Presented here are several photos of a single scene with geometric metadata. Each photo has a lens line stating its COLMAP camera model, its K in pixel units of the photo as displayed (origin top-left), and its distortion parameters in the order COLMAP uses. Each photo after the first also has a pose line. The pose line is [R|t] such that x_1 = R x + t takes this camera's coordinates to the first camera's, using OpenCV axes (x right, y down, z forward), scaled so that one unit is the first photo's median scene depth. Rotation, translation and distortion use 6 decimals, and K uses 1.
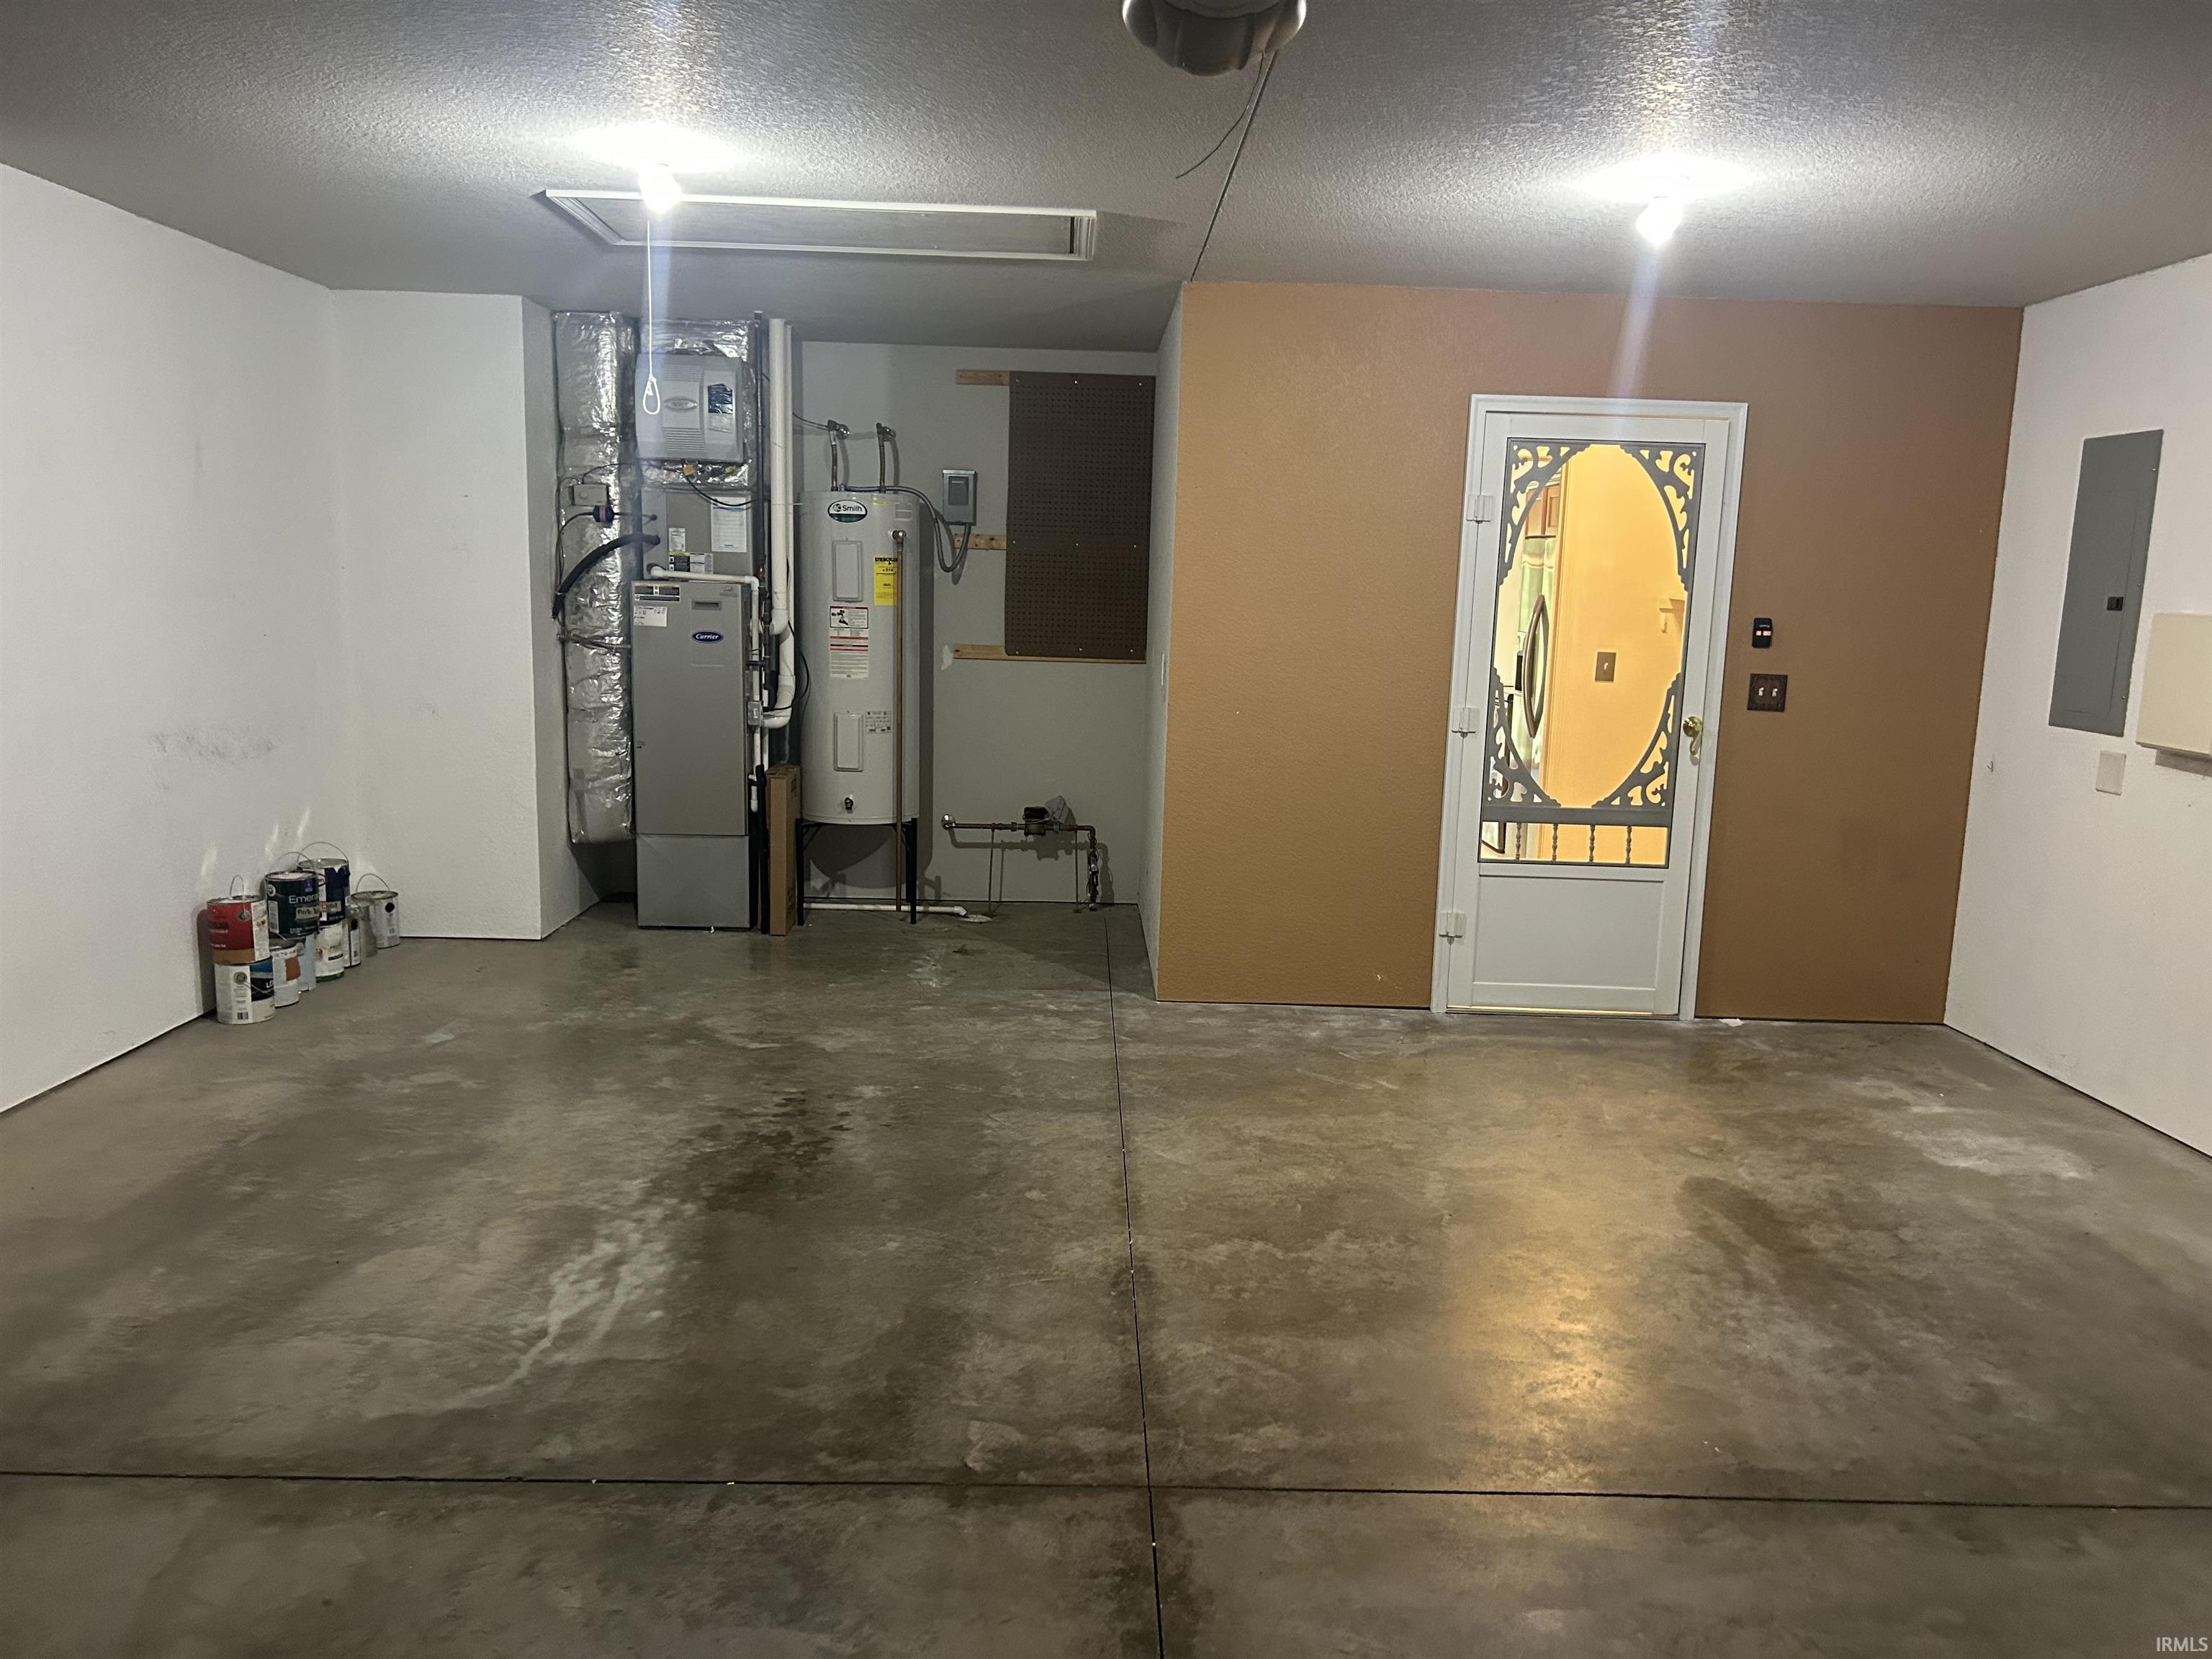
lens RADIAL K [[1672.7, 0, 1104.4], [0, 1672.7, 835.8], [0, 0, 1]] dist [0.031599, -0.018974]
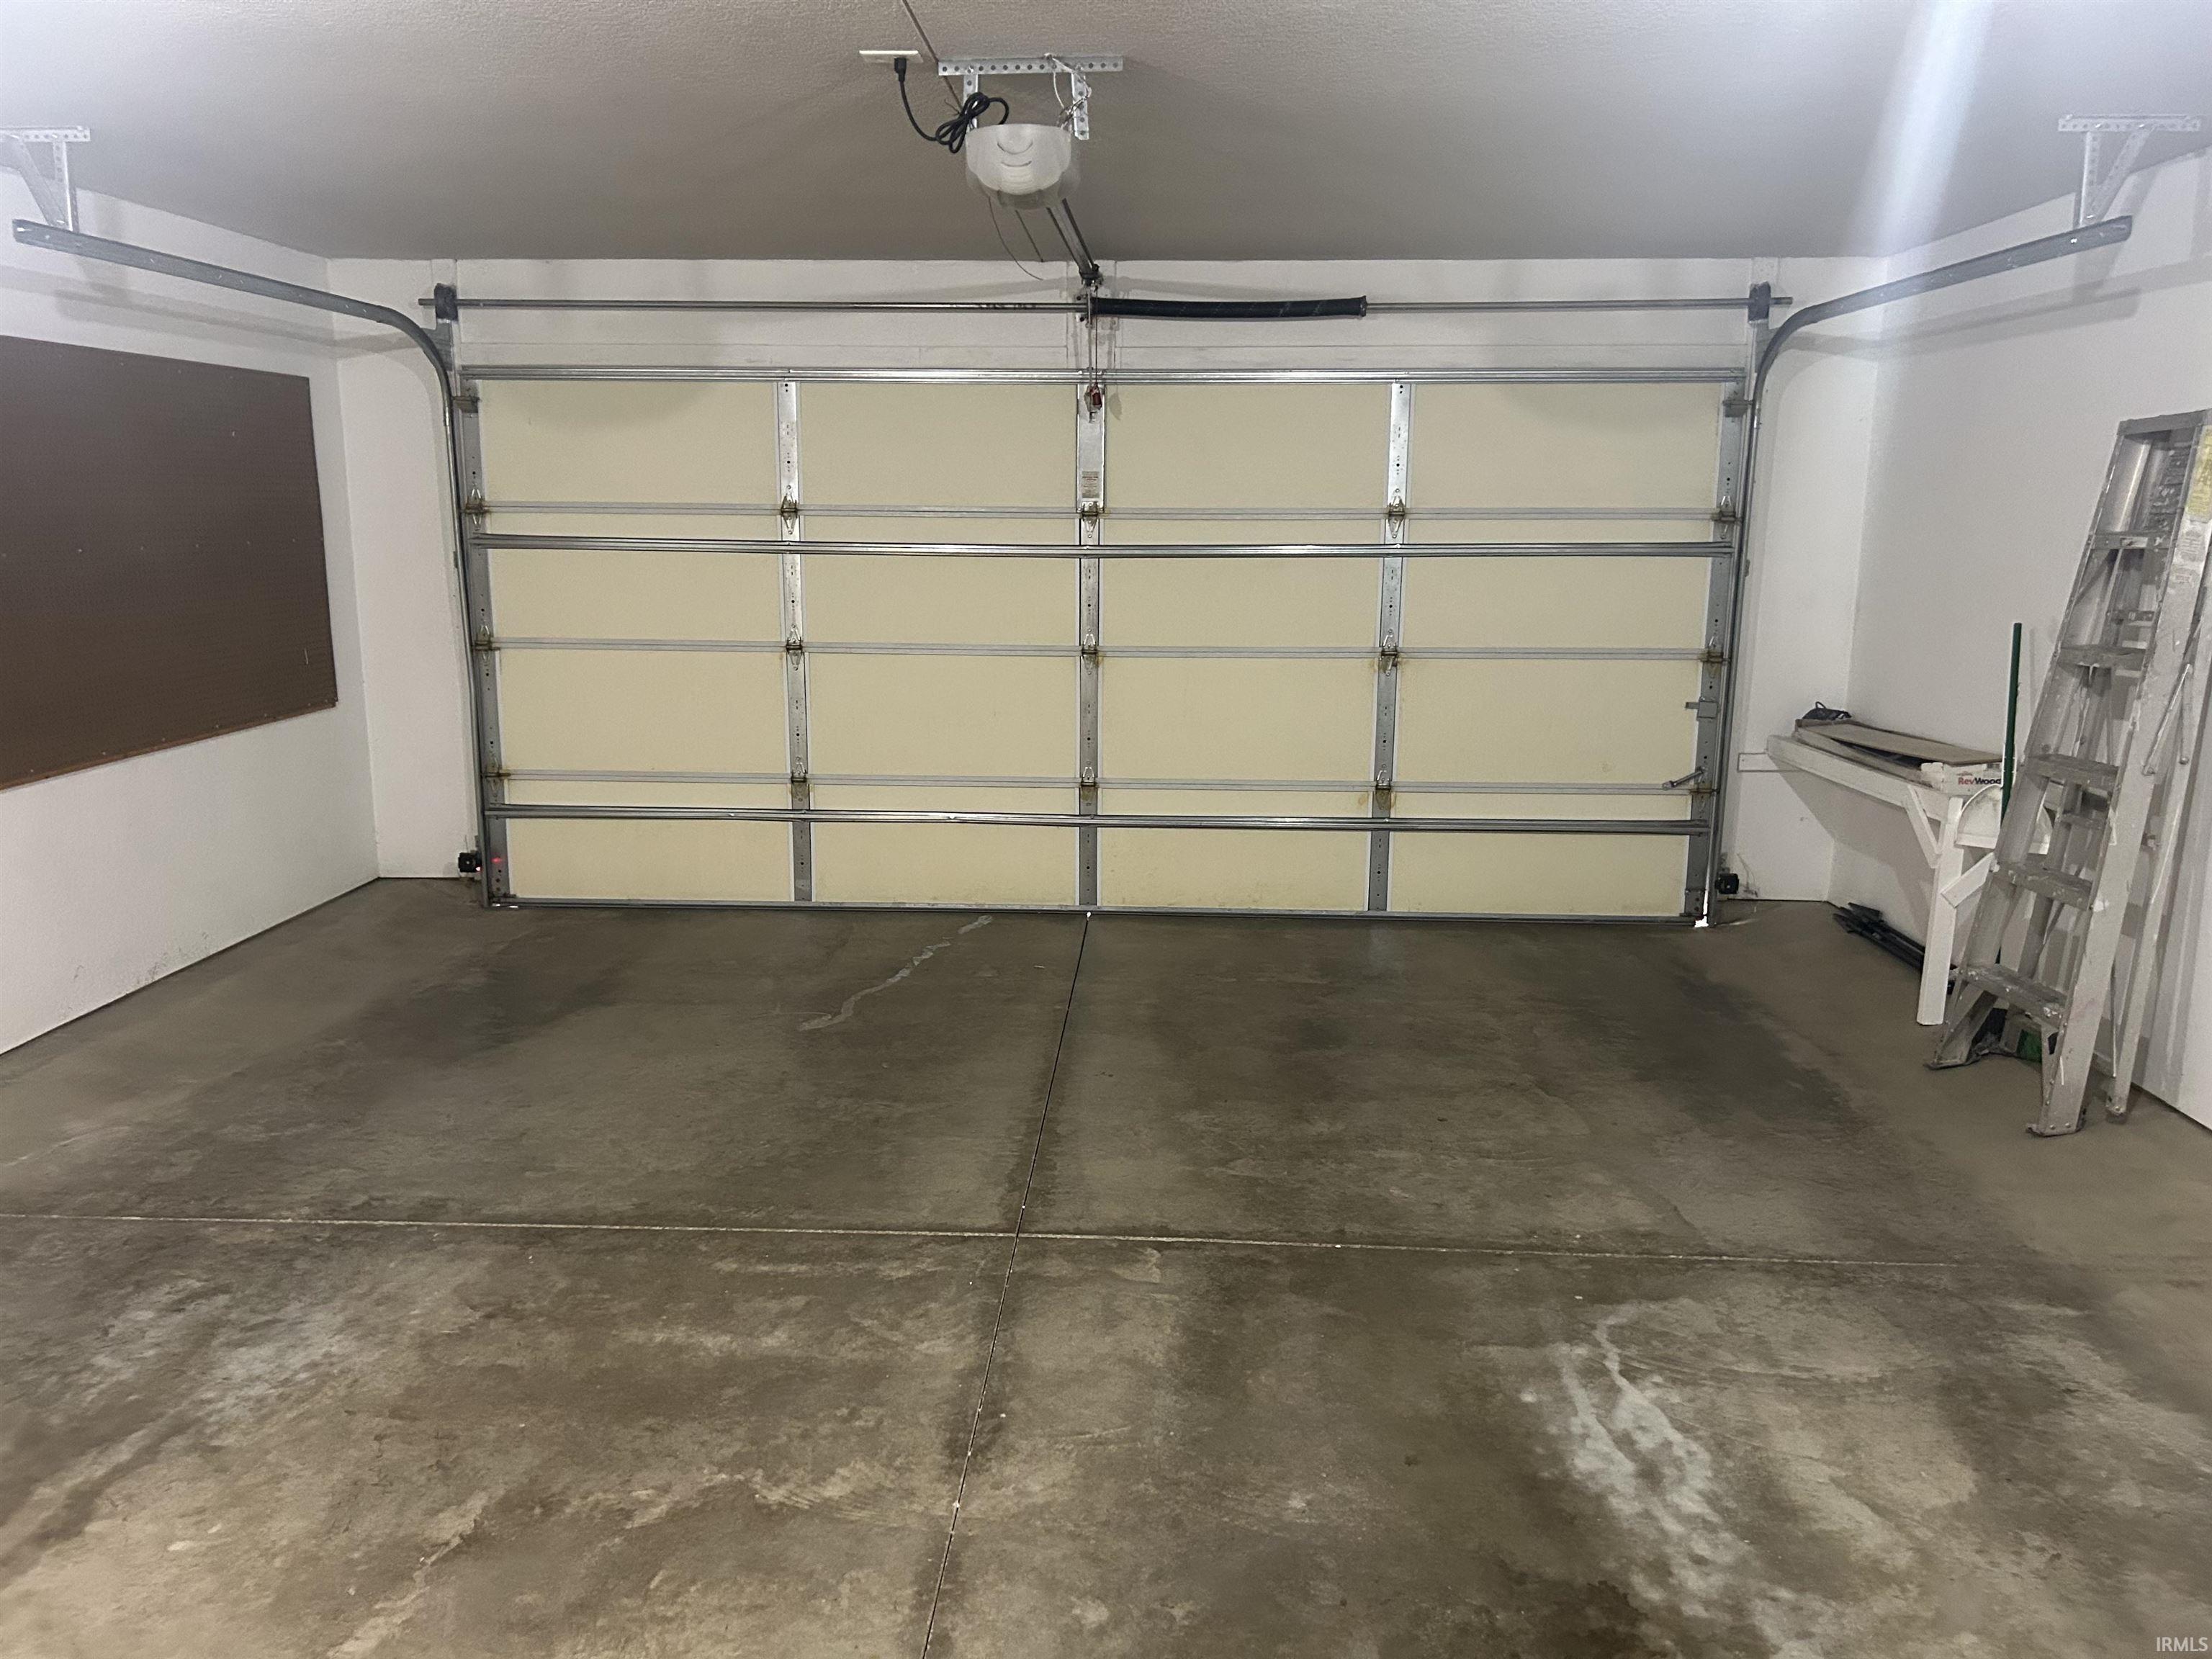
lens RADIAL K [[1672.7, 0, 1104.7], [0, 1672.7, 832.2], [0, 0, 1]] dist [0.031599, -0.018974]
pose [[-0.997878, -0.042585, 0.049249, -0.074138], [-0.023471, 0.940861, 0.337980, -0.282254], [-0.060729, 0.336107, -0.939864, 1.709139]]
